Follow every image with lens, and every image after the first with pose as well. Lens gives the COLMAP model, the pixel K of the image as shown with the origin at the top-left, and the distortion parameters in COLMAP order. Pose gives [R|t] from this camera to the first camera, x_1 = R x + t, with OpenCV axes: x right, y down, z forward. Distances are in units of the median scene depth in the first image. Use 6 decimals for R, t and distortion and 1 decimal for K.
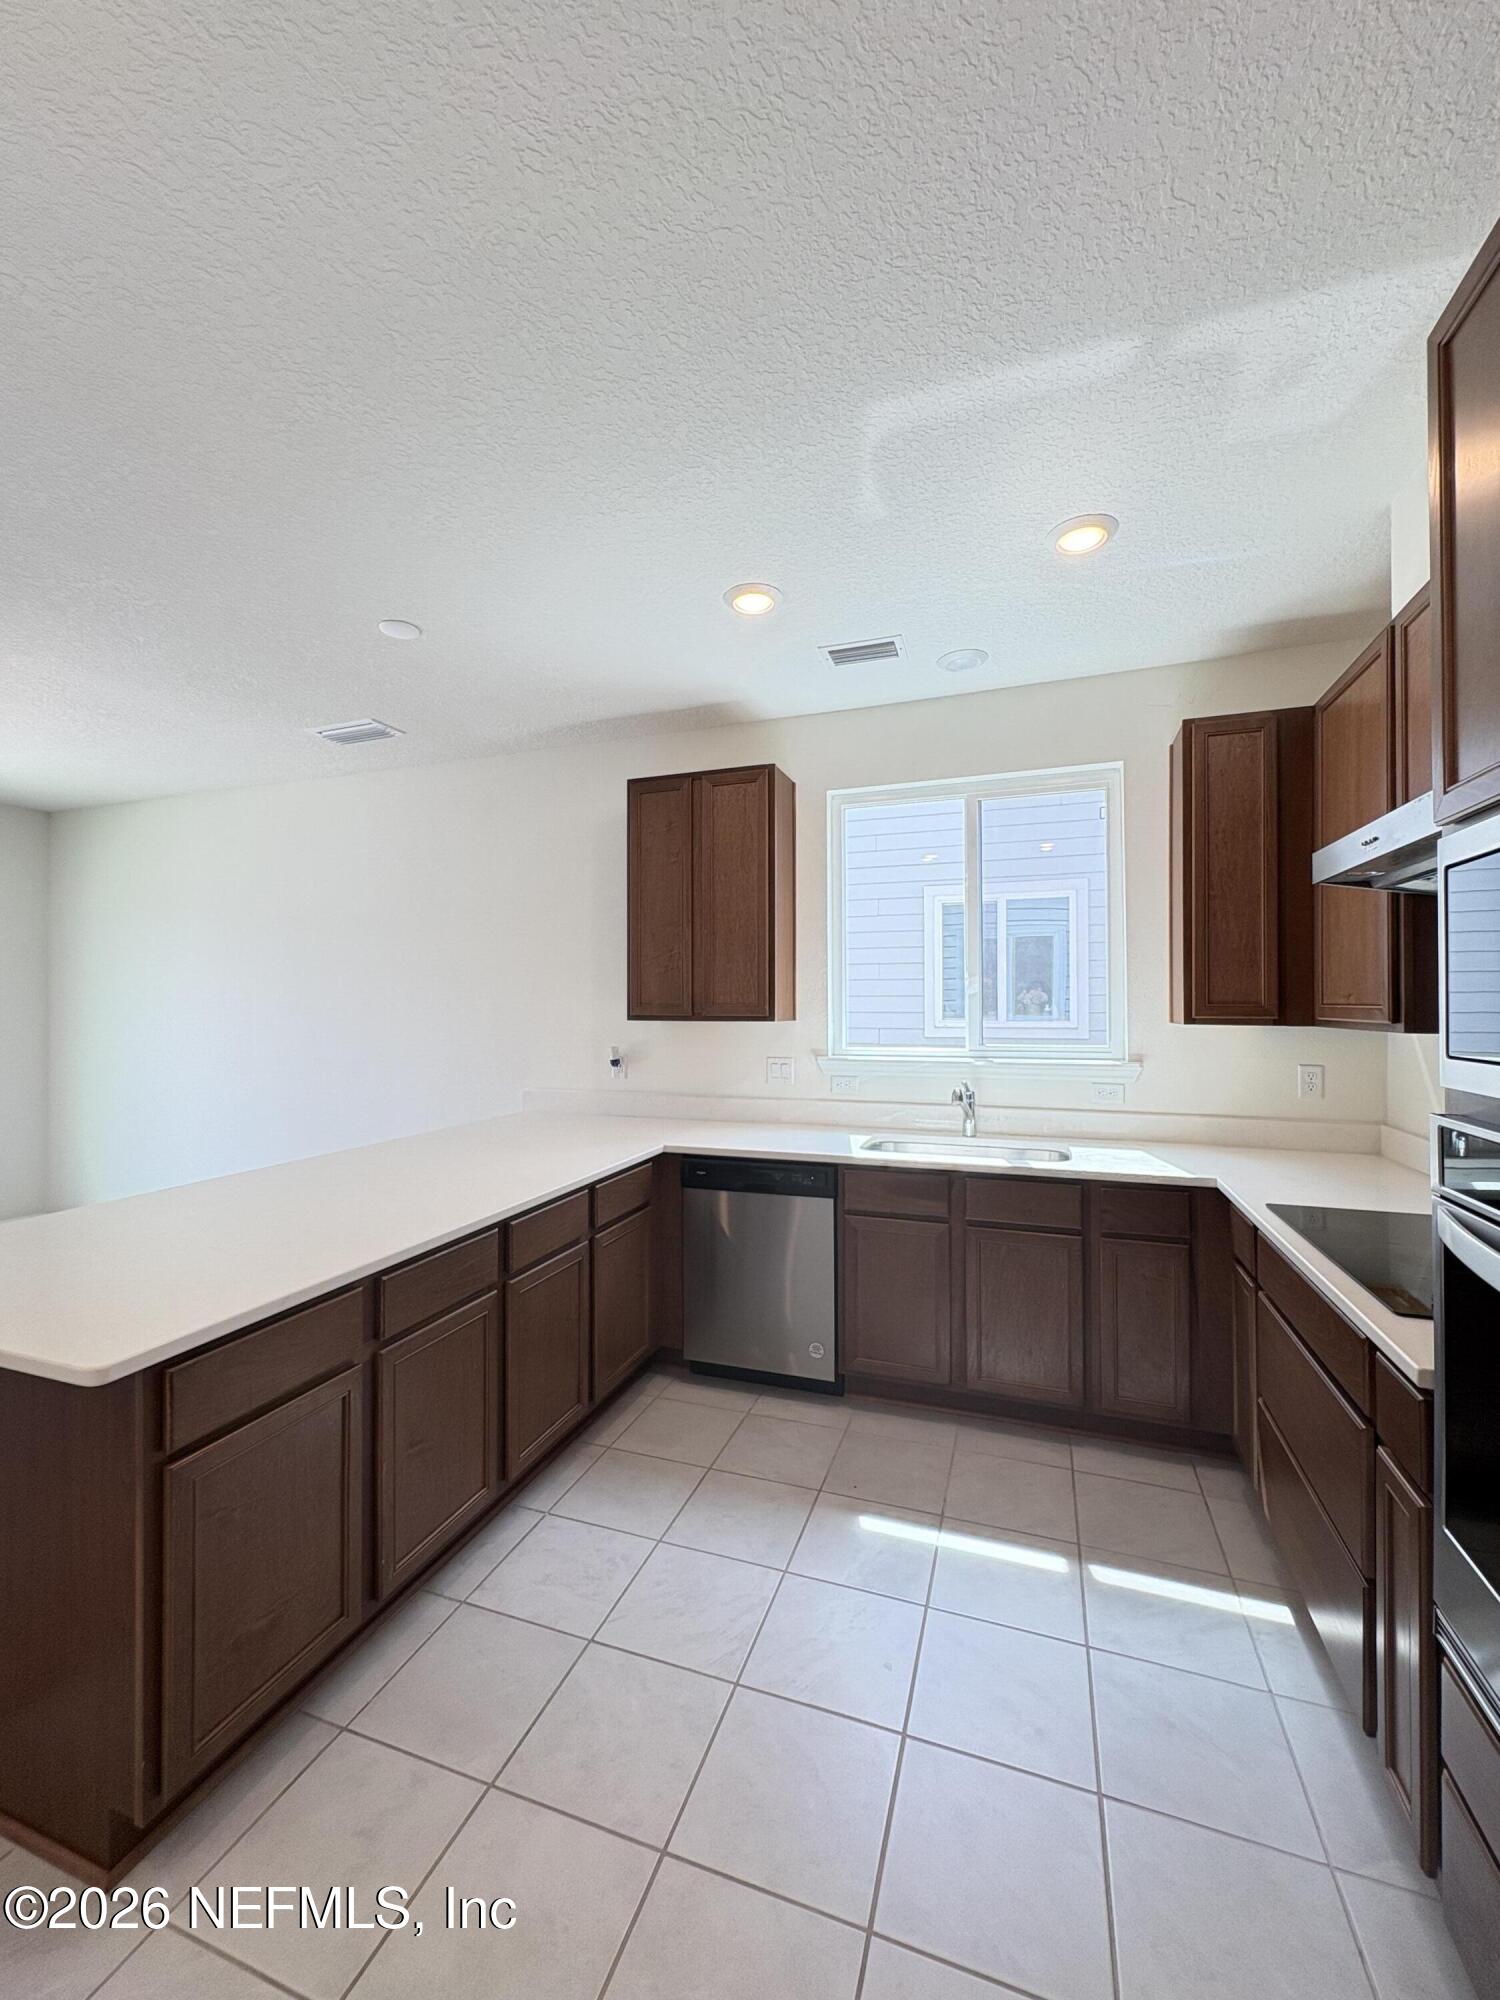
lens RADIAL K [[794.9, 0, 746.1], [0, 794.9, 997.8], [0, 0, 1]] dist [0.000850, 0.000087]
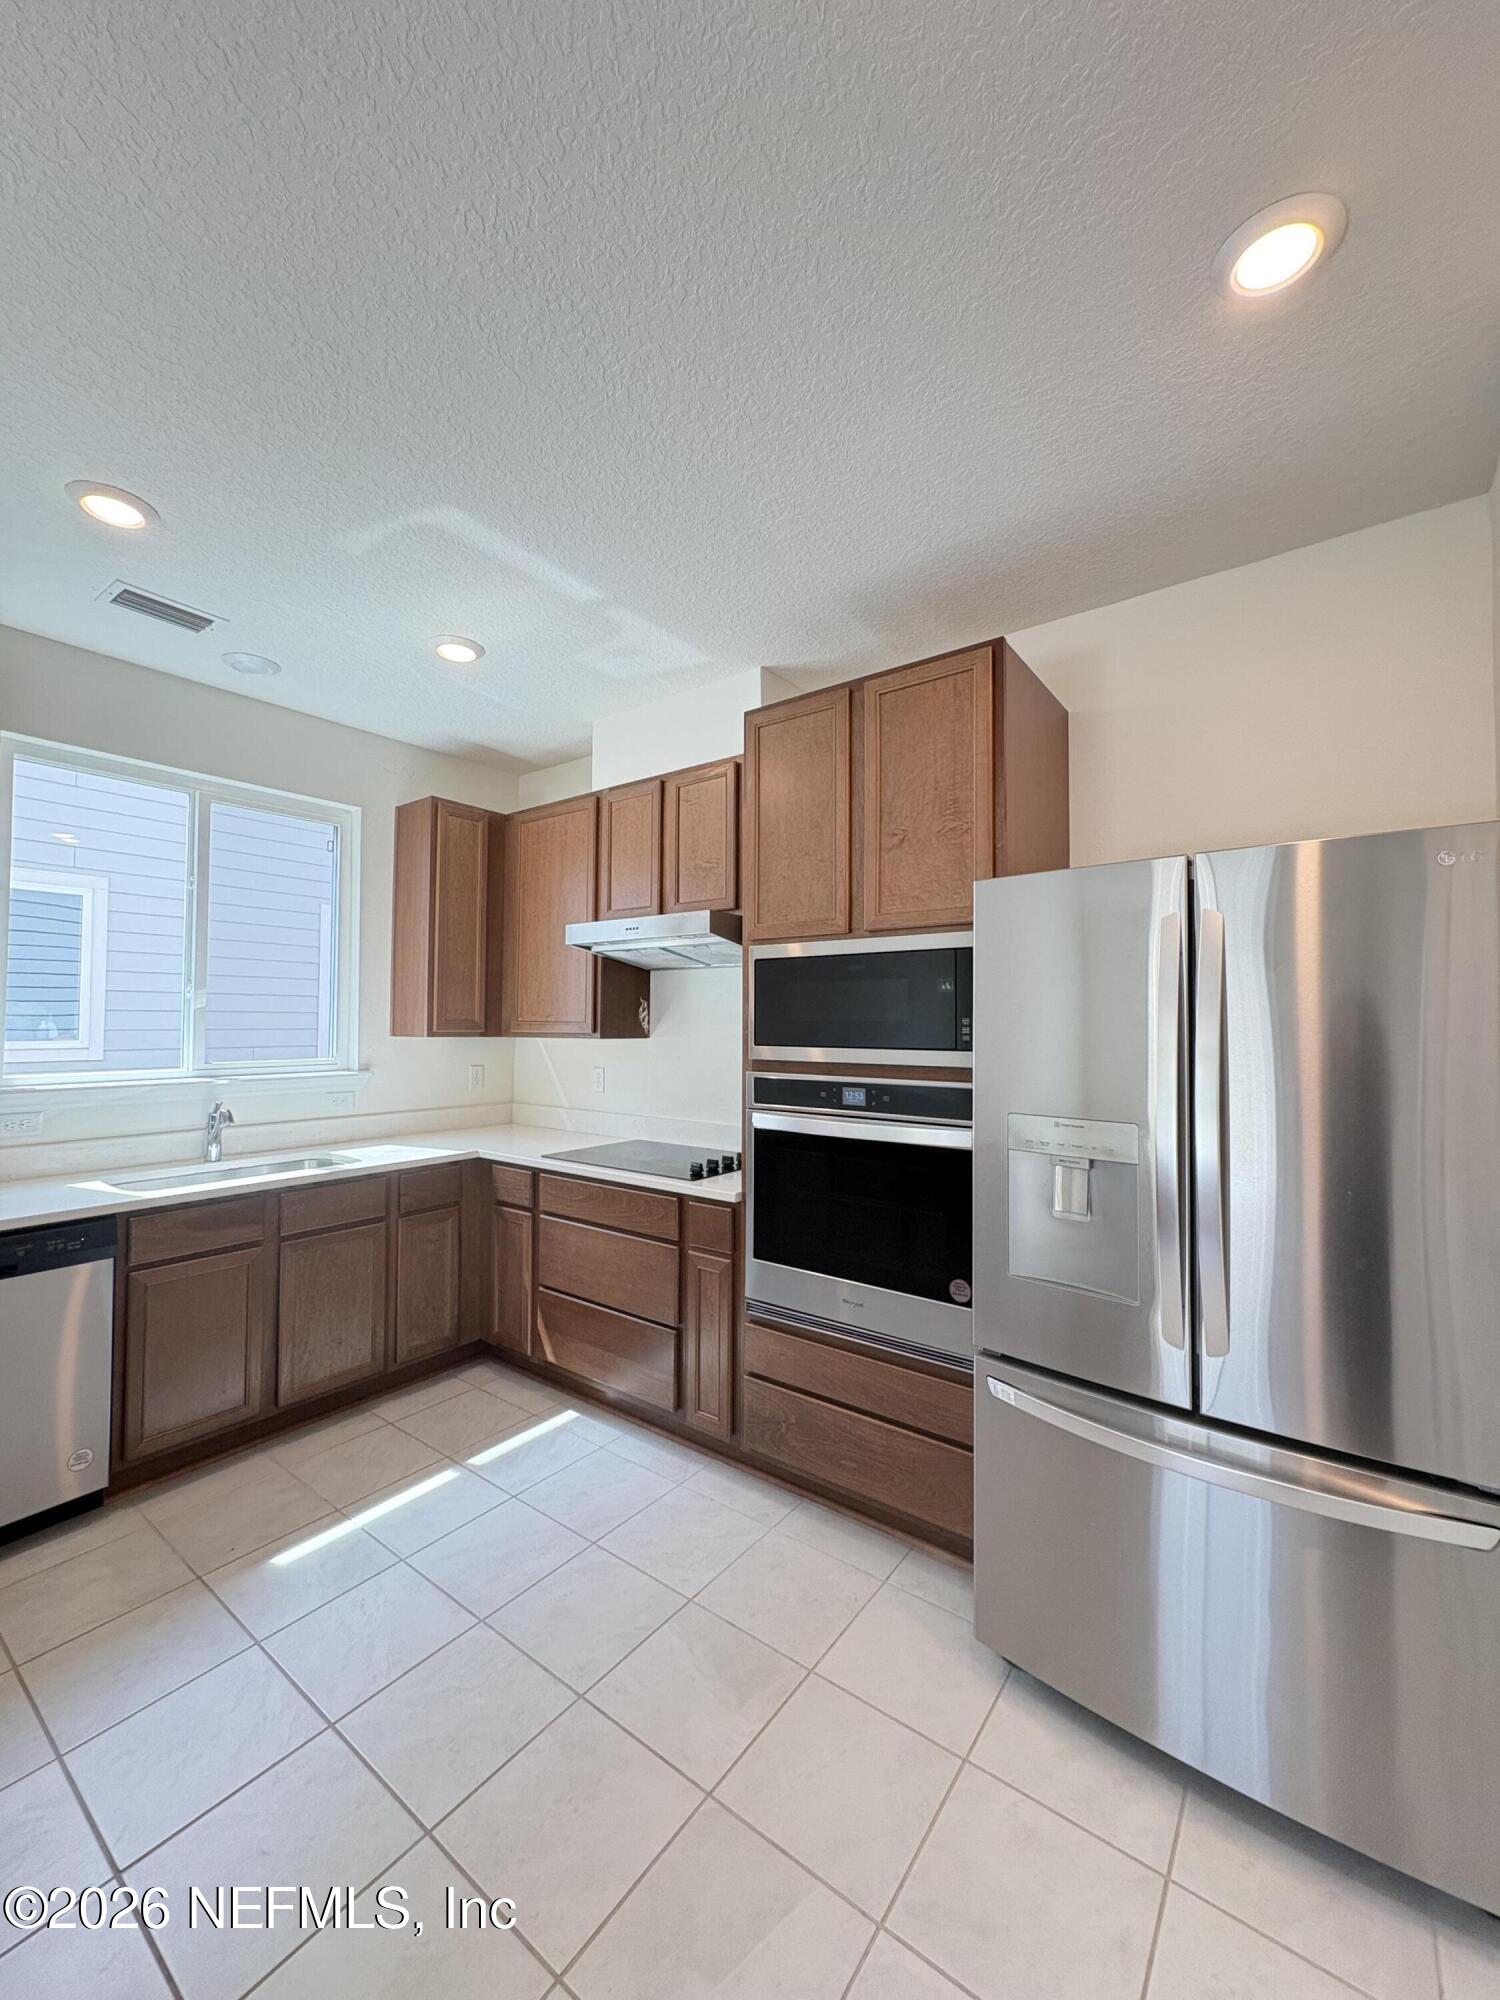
lens RADIAL K [[794.9, 0, 746.1], [0, 794.9, 997.8], [0, 0, 1]] dist [0.000850, 0.000087]
pose [[0.295661, 0.034105, 0.954684, -0.513625], [-0.012960, 0.999414, -0.031689, 0.005108], [-0.955205, -0.003004, 0.295929, 0.151542]]
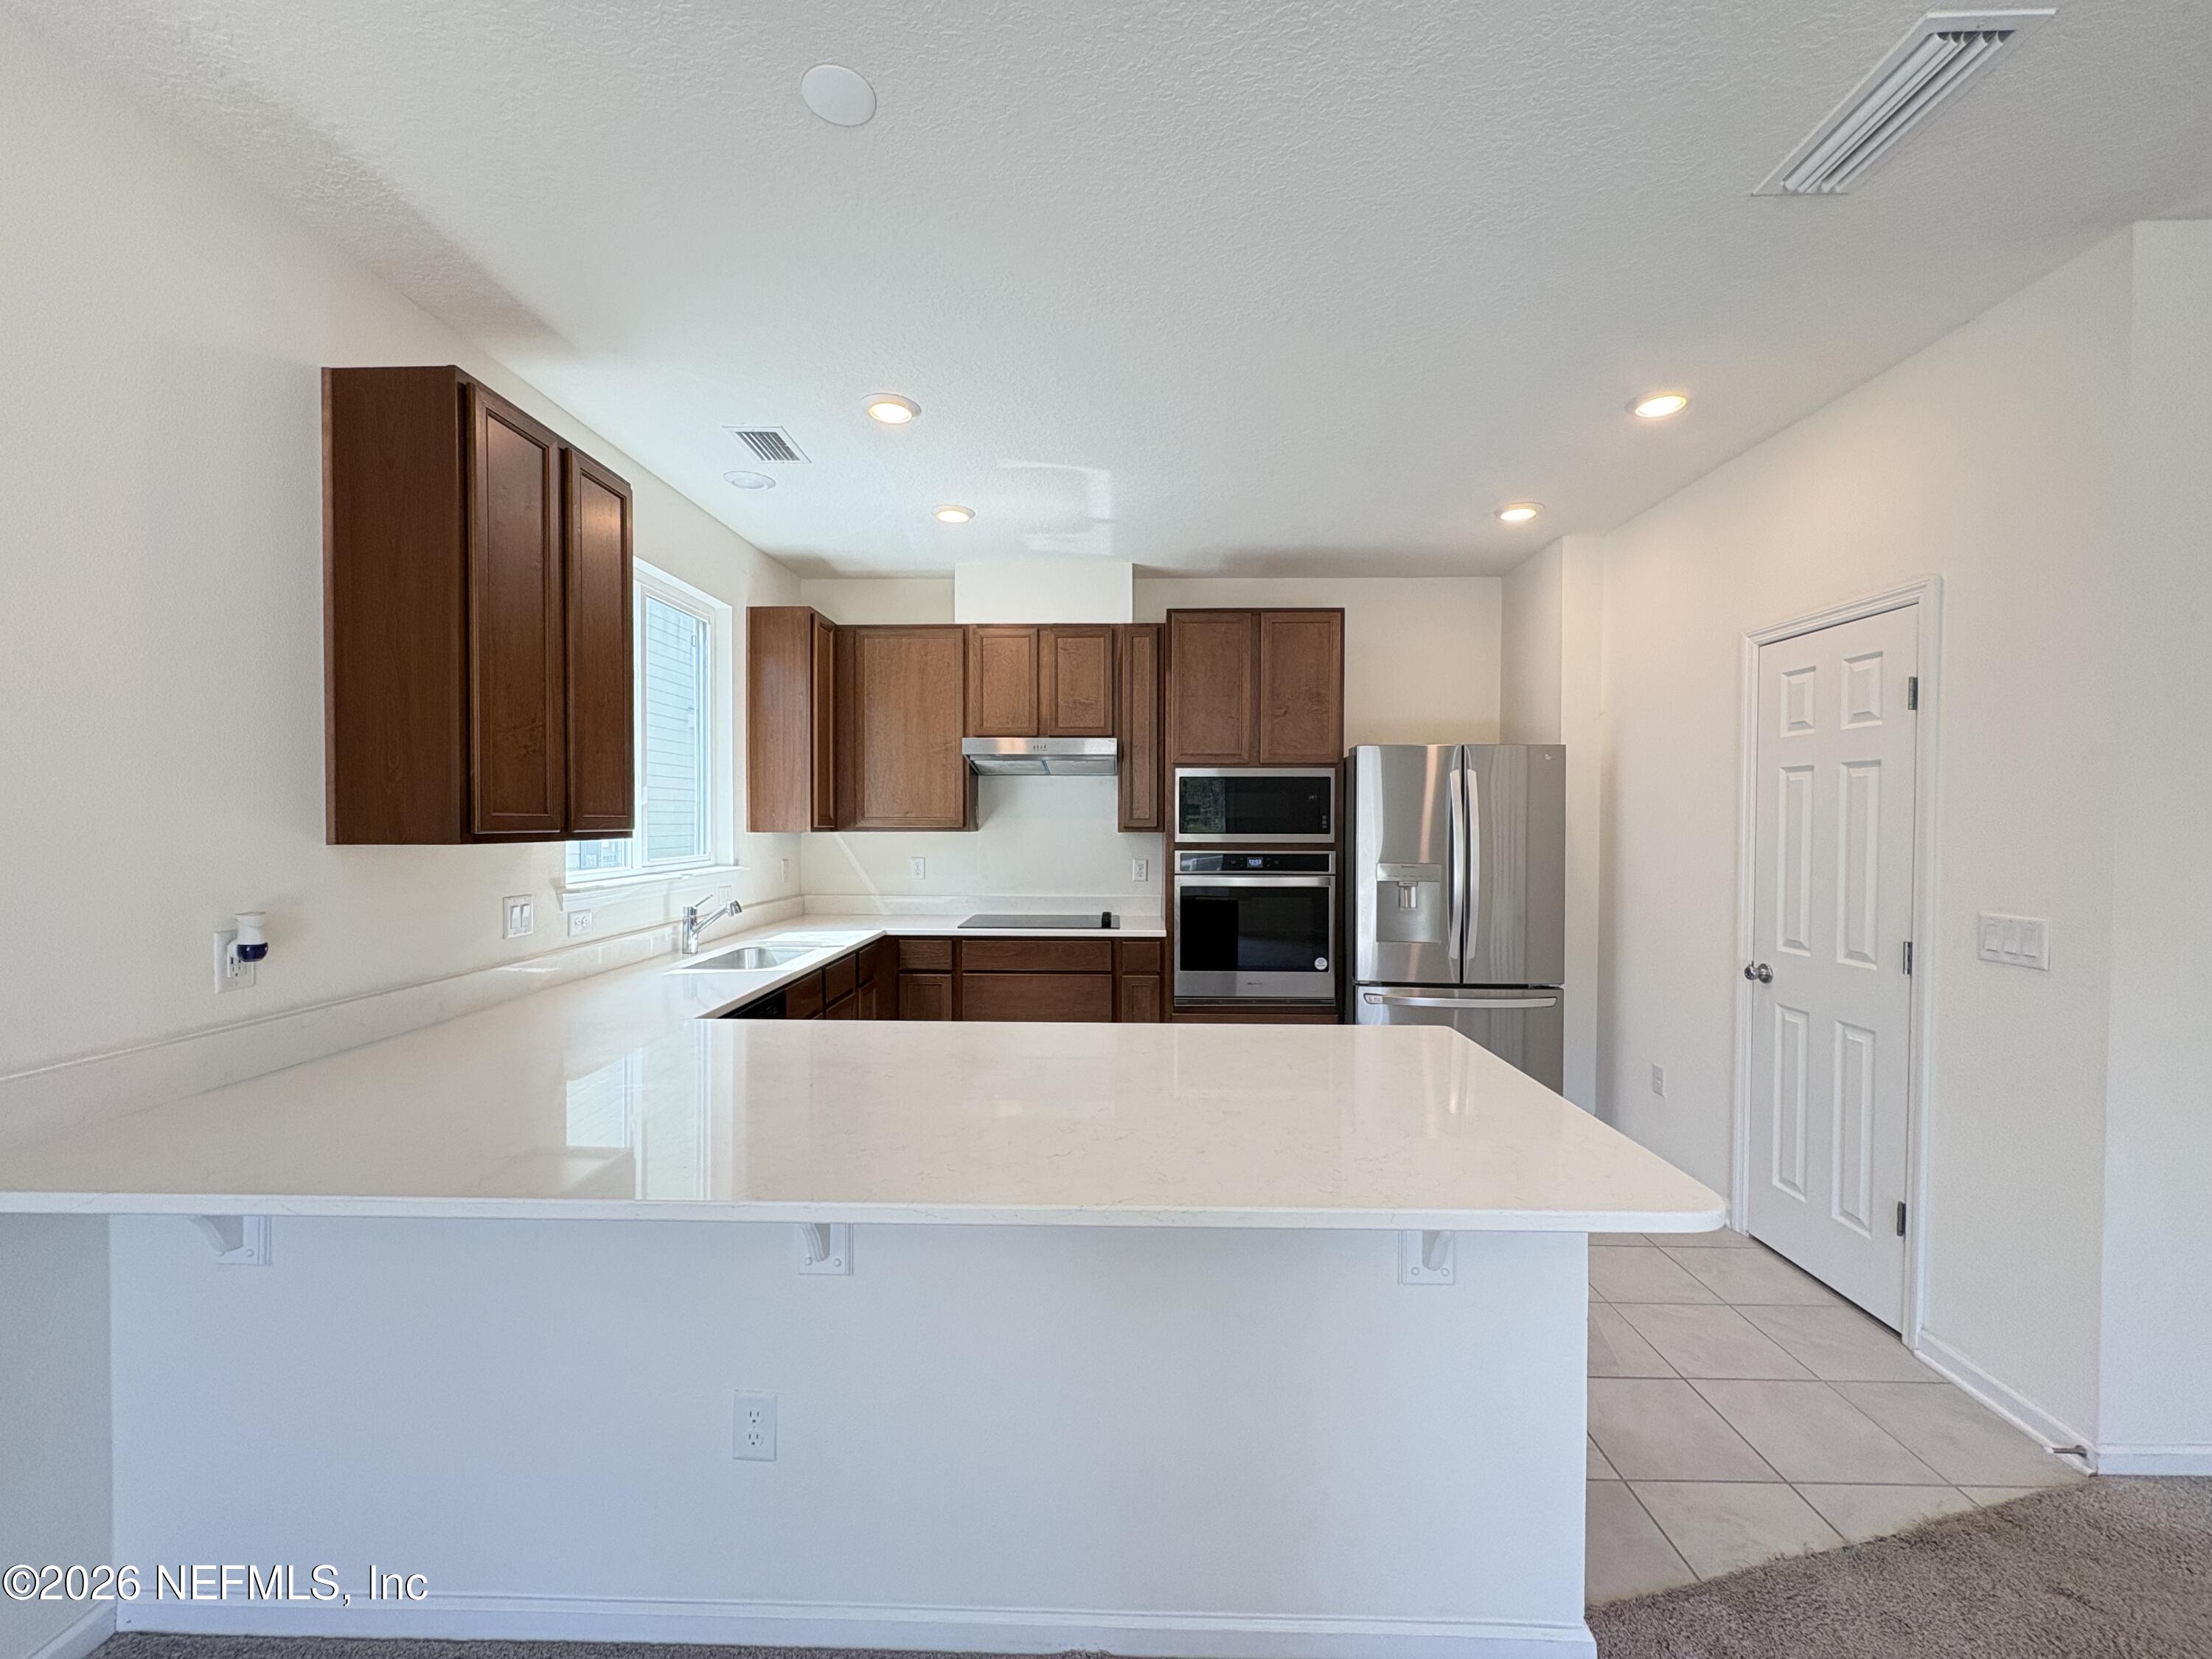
lens RADIAL K [[879.2, 0, 1103.5], [0, 879.2, 830.6], [0, 0, 1]] dist [0.000850, 0.000087]
pose [[-0.315676, -0.010076, 0.948814, -1.058392], [-0.008872, 0.999931, 0.007667, 0.015392], [-0.948826, -0.005998, -0.315743, 1.026237]]
